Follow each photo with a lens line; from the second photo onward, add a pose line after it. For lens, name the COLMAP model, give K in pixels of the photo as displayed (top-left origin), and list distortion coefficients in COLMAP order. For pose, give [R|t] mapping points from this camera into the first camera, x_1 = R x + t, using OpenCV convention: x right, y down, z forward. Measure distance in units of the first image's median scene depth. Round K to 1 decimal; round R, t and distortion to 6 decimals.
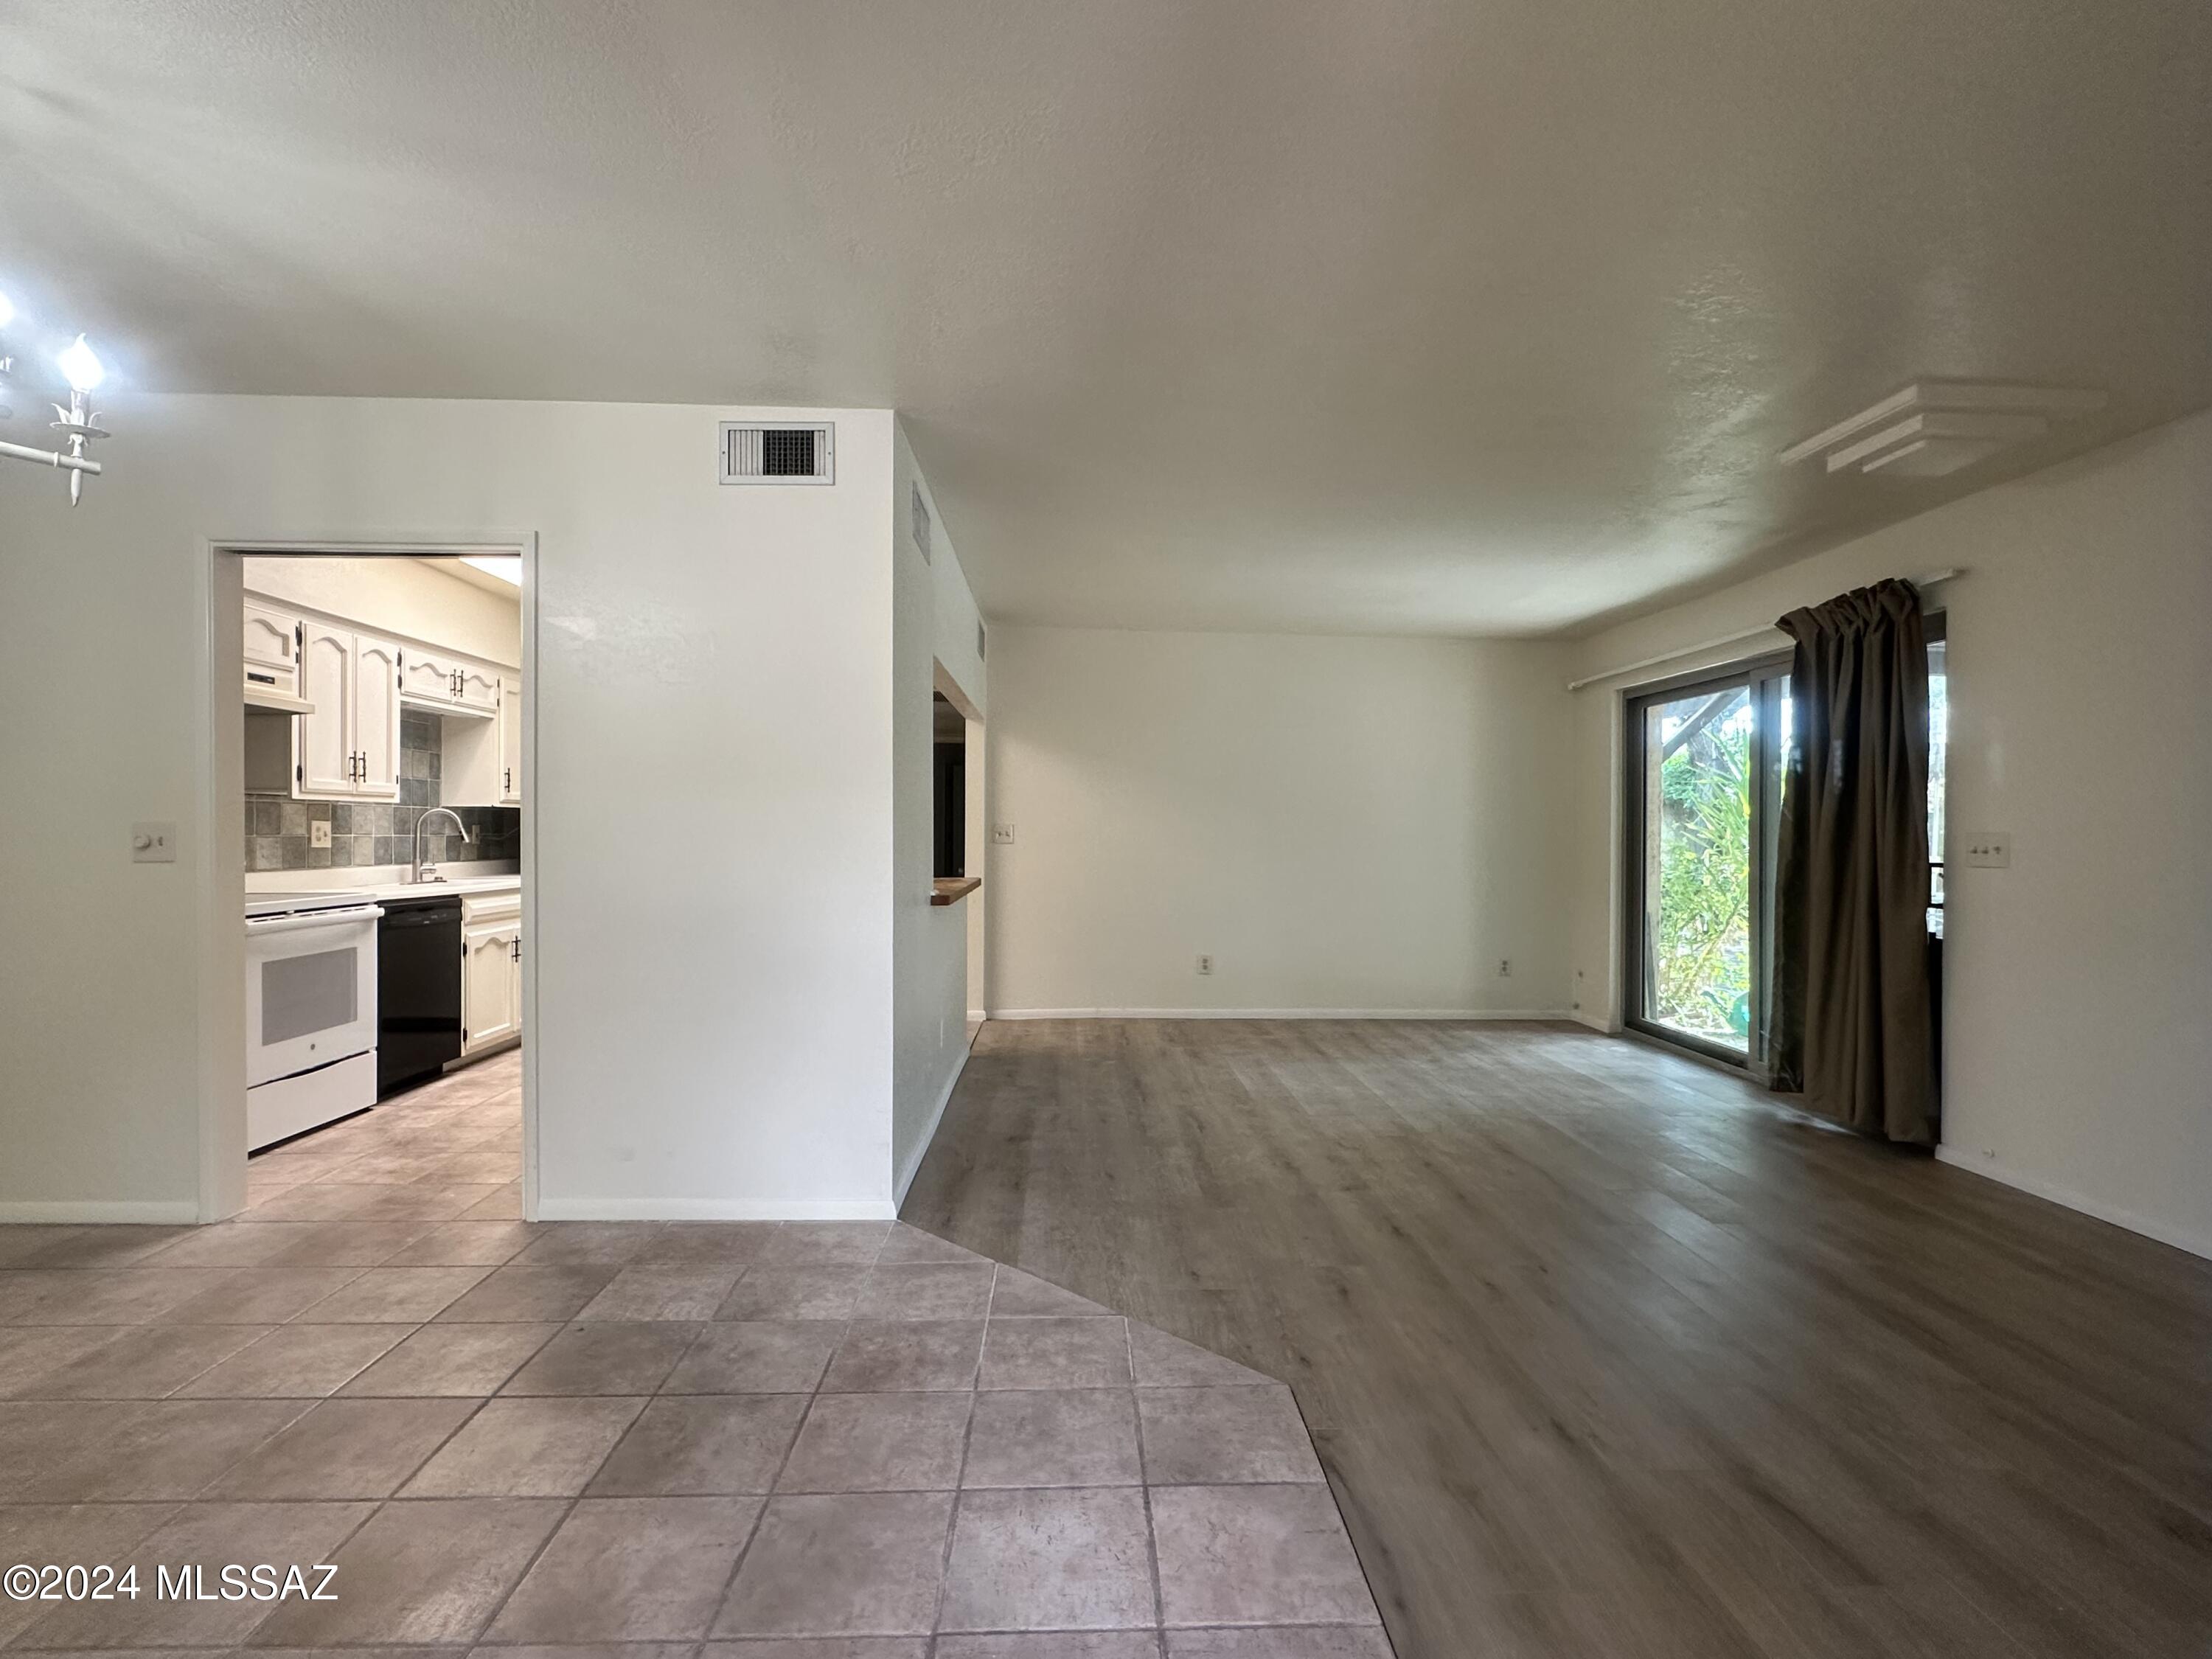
lens RADIAL K [[1049.7, 0, 1103.2], [0, 1049.7, 836.5], [0, 0, 1]] dist [-0.000713, -0.000219]
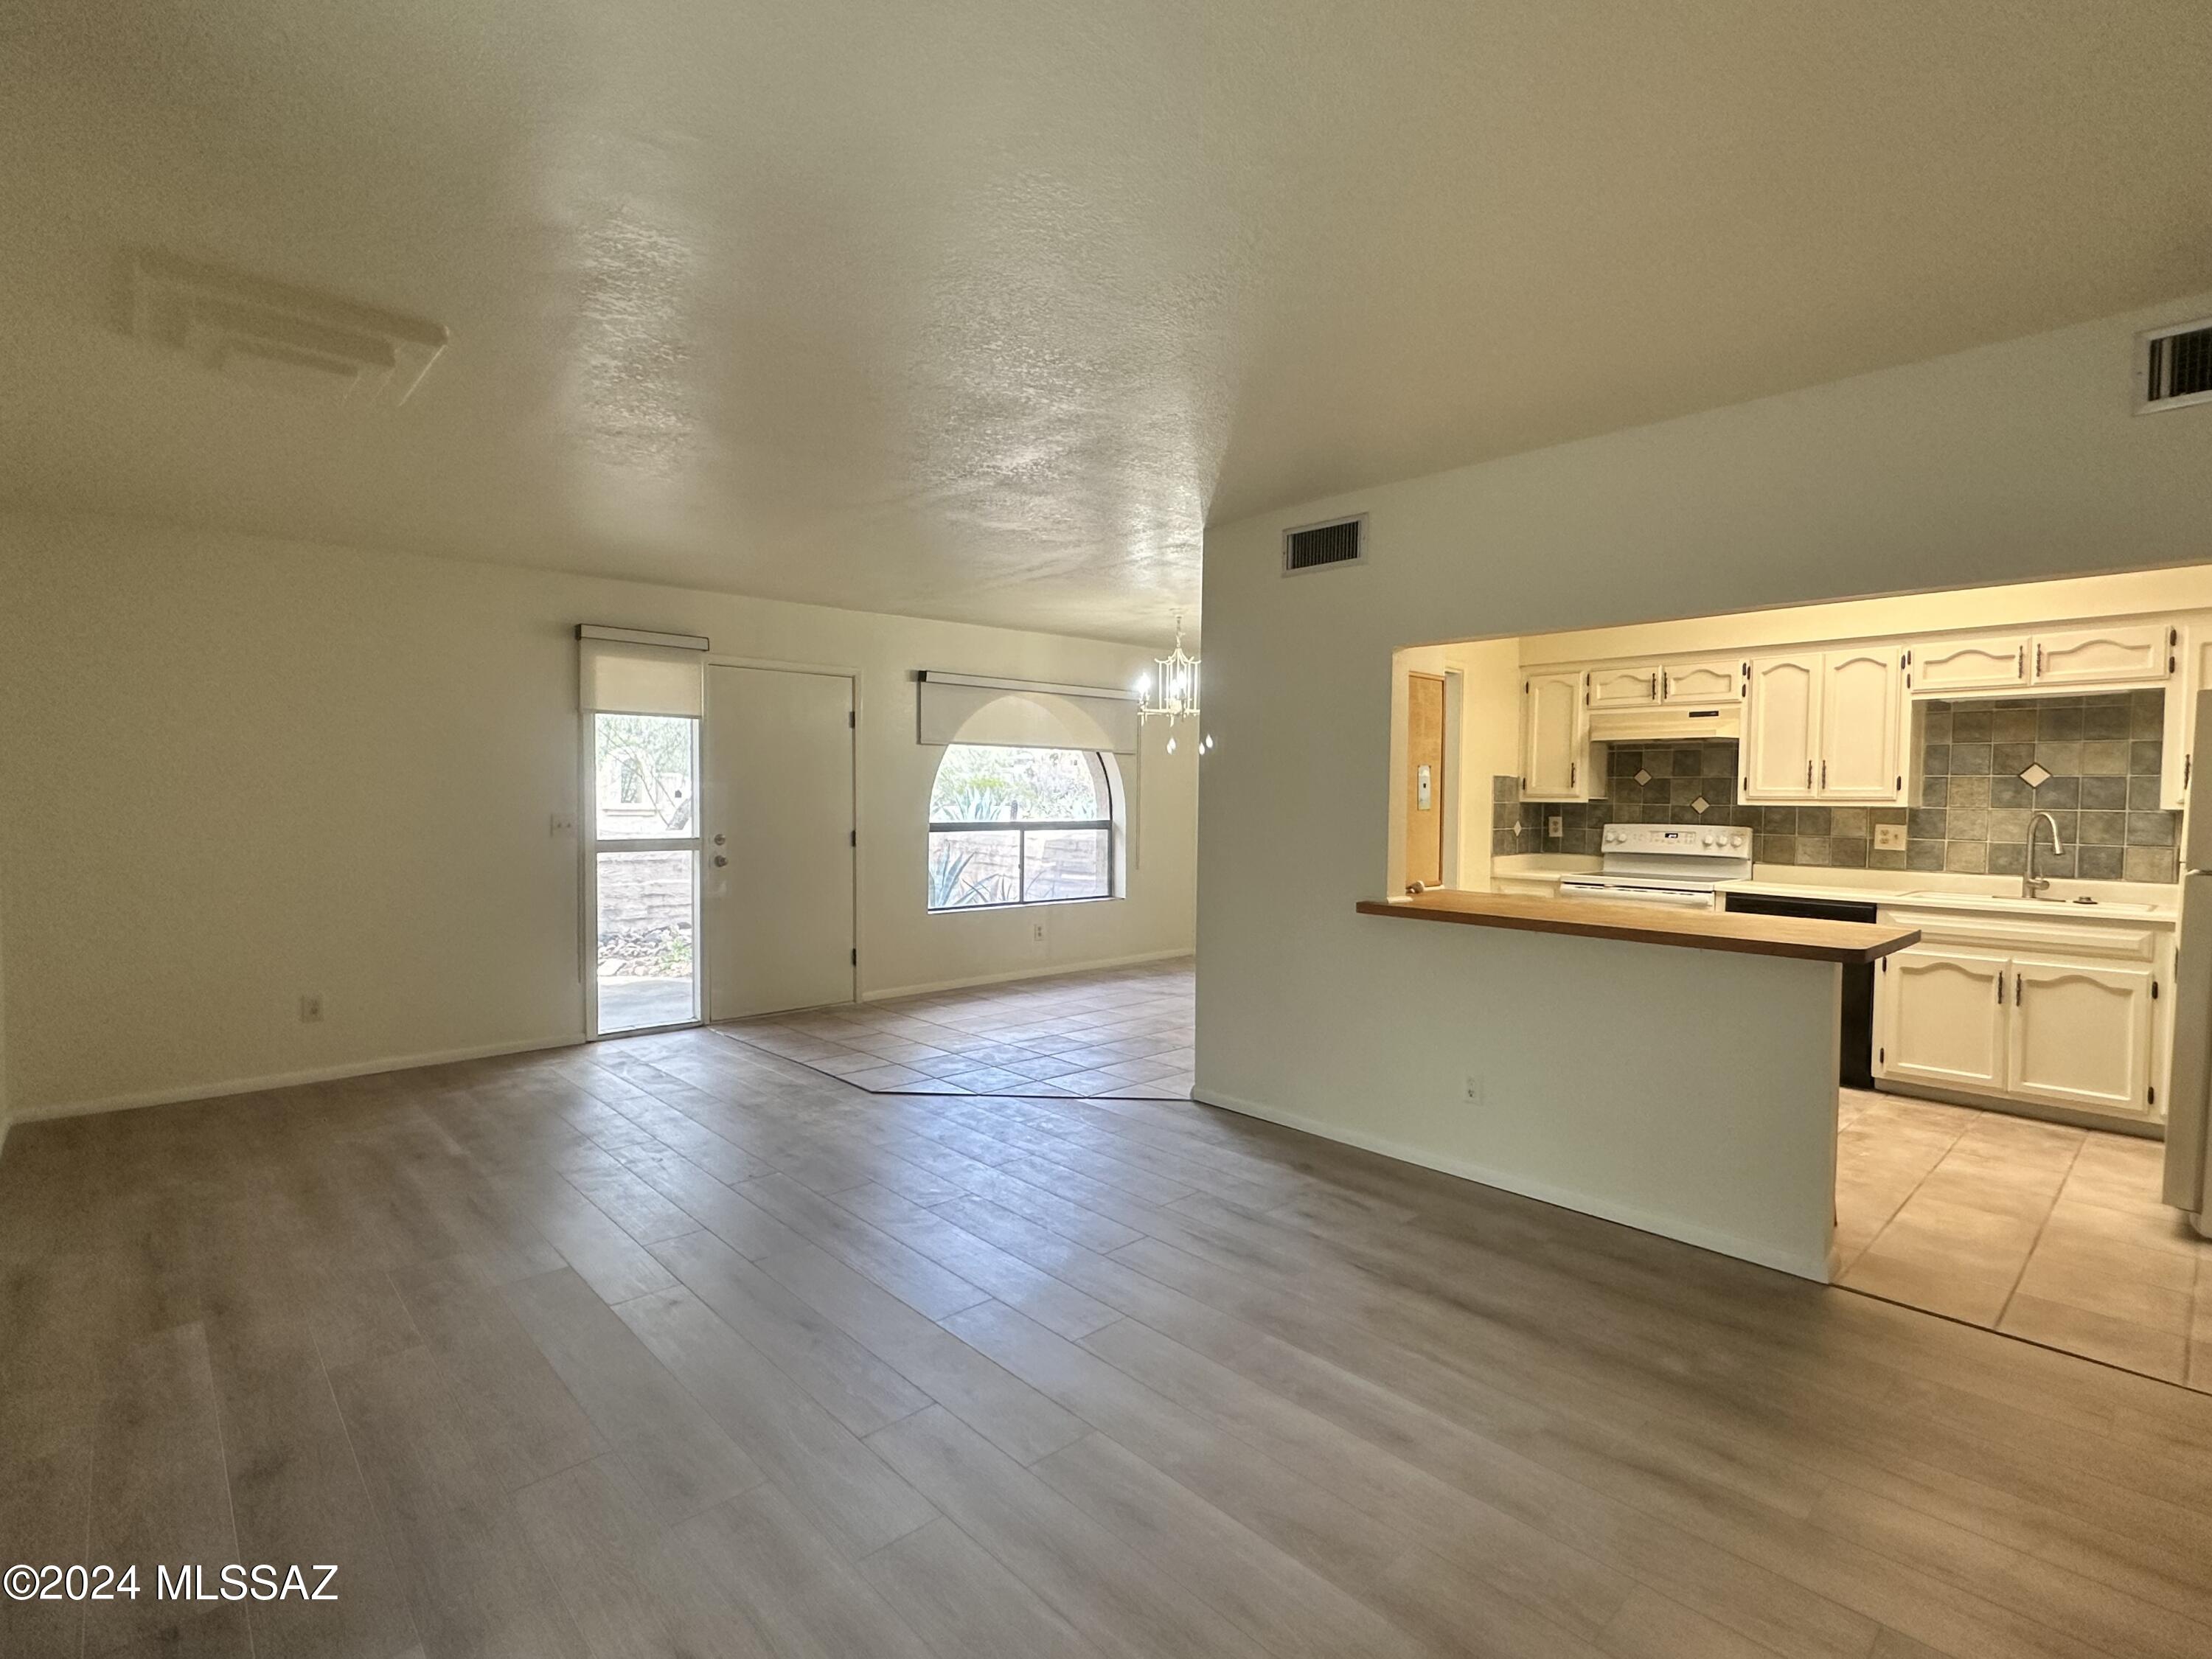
lens RADIAL K [[1049.7, 0, 1105.3], [0, 1049.7, 827.4], [0, 0, 1]] dist [-0.000713, -0.000219]
pose [[-0.752544, 0.006548, -0.658509, 0.557695], [-0.017915, 0.999377, 0.030411, -0.031097], [0.658298, 0.034683, -0.751958, 1.328338]]
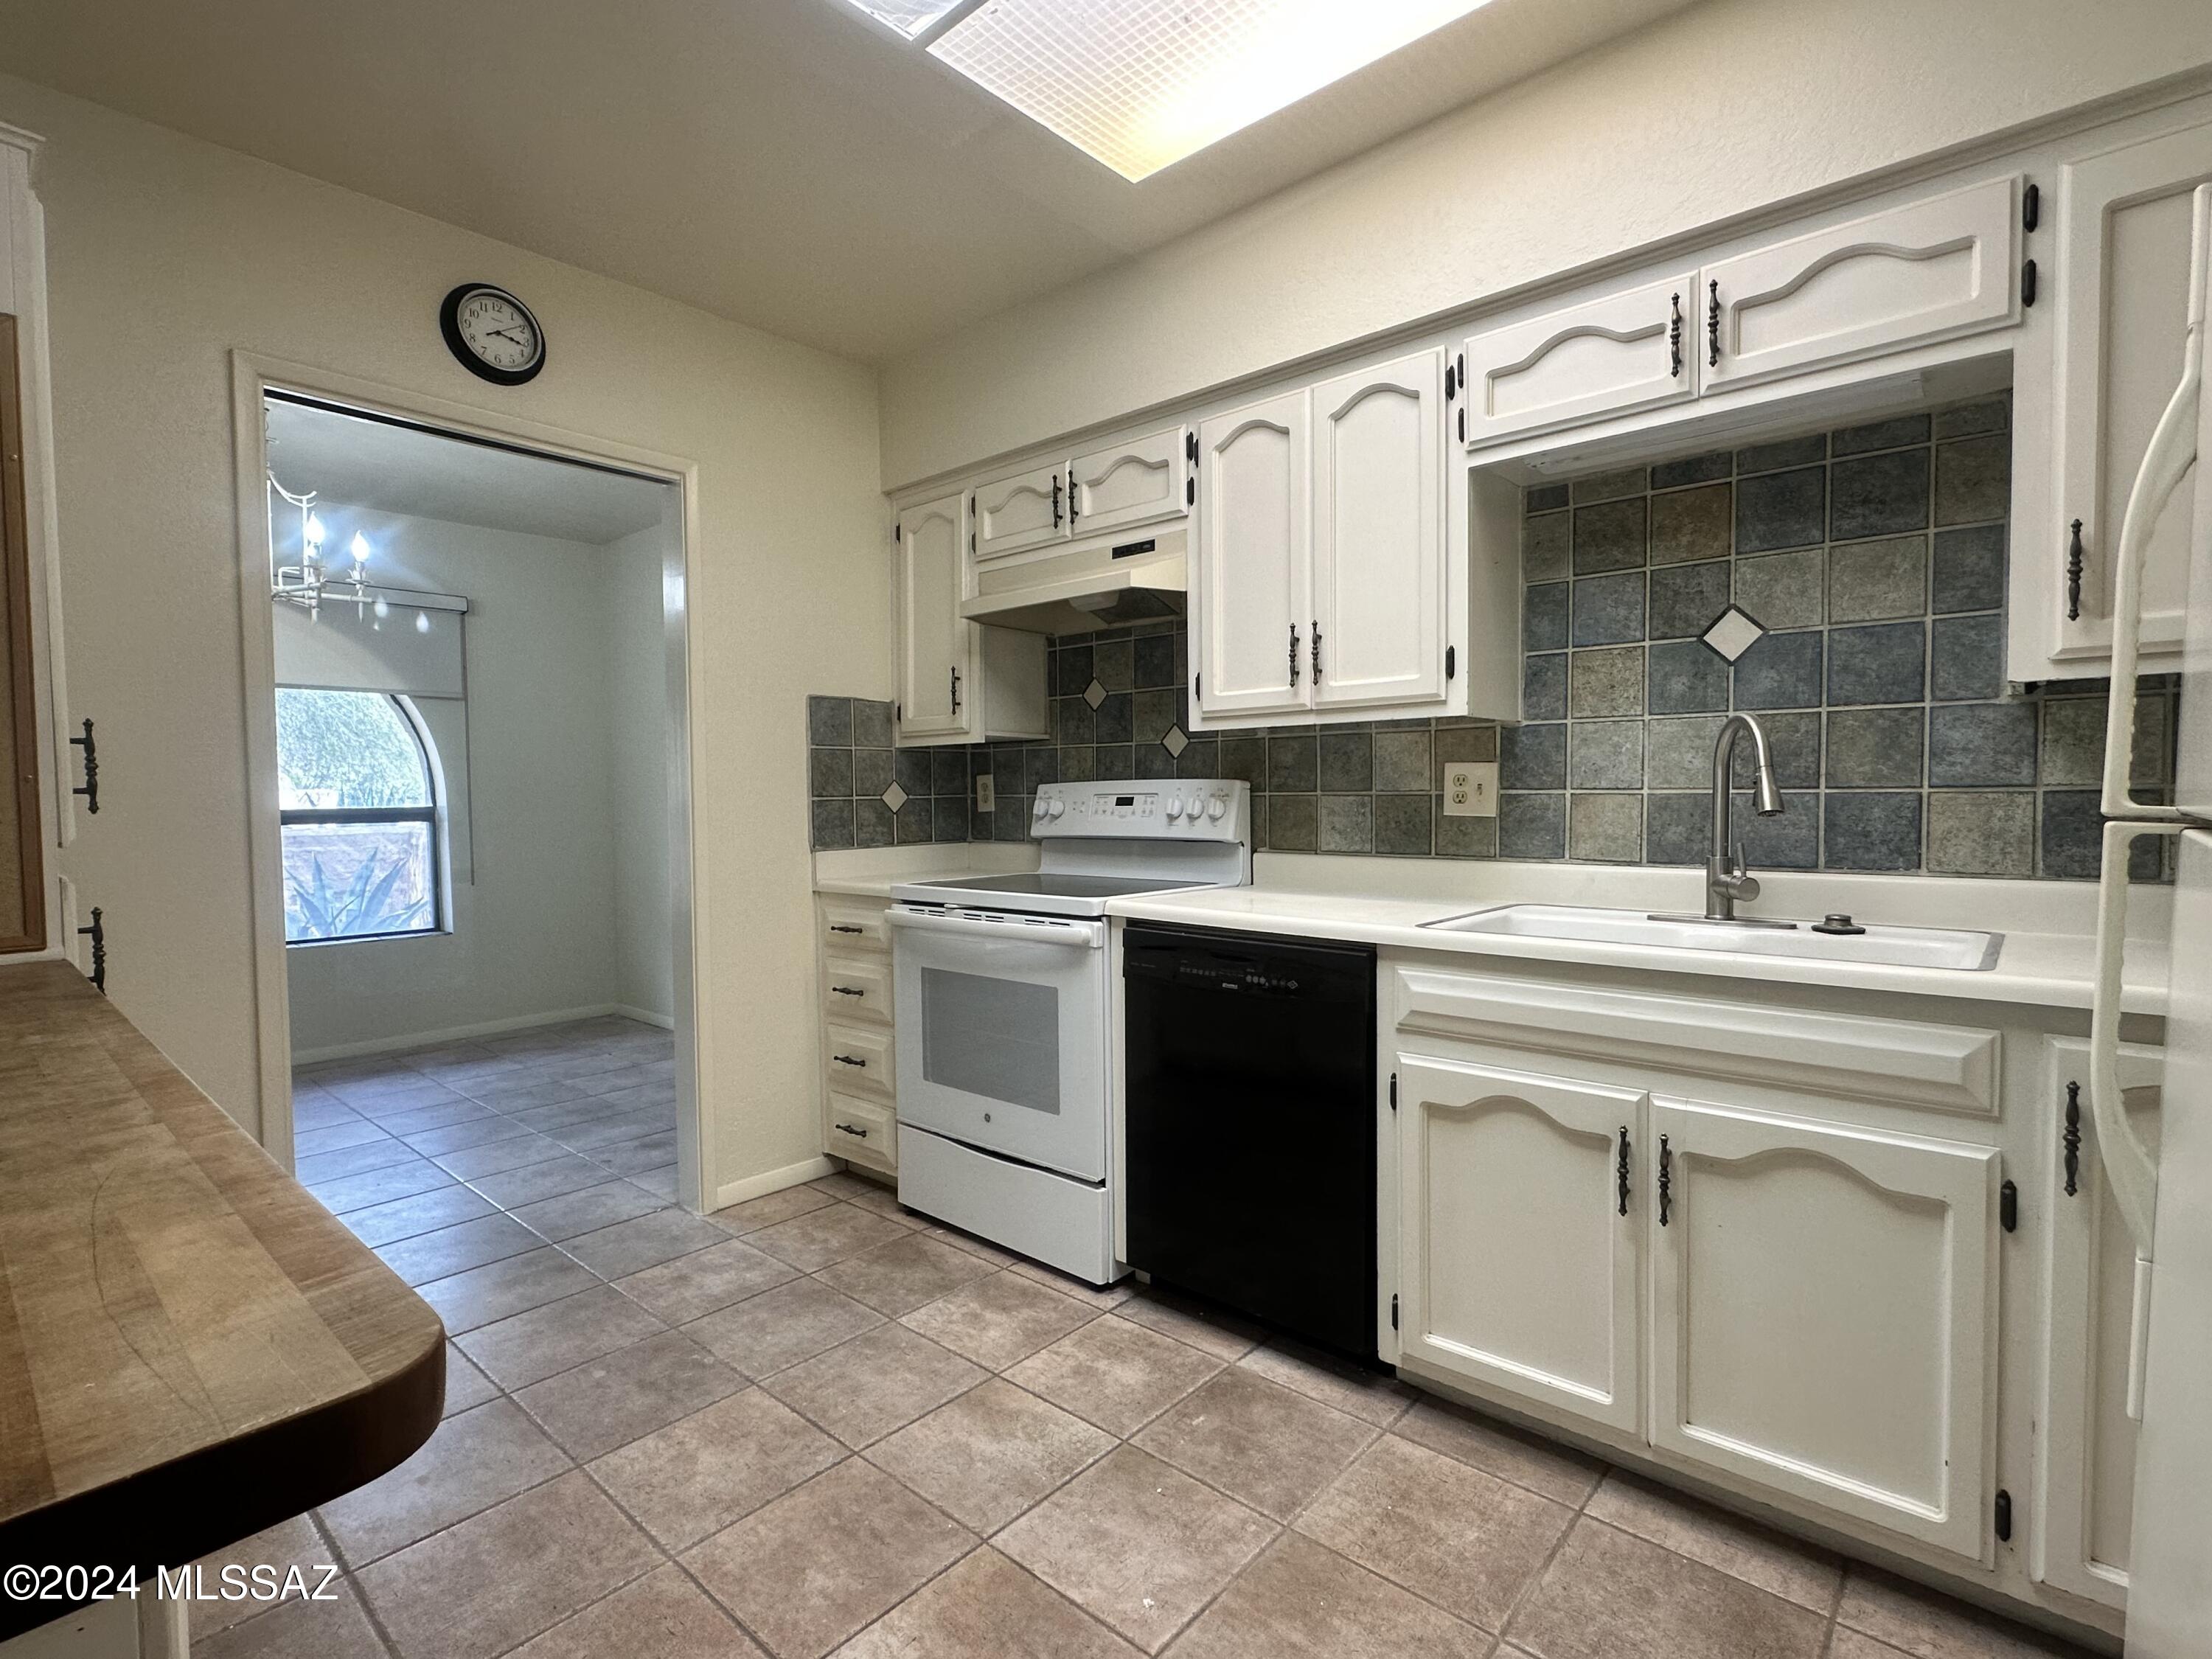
lens RADIAL K [[1049.7, 0, 1105.1], [0, 1049.7, 829.7], [0, 0, 1]] dist [-0.000713, -0.000219]
pose [[-0.683873, 0.030682, -0.728956, -0.280359], [0.005754, 0.999311, 0.036663, -0.002419], [0.729578, 0.020878, -0.683578, 1.266591]]
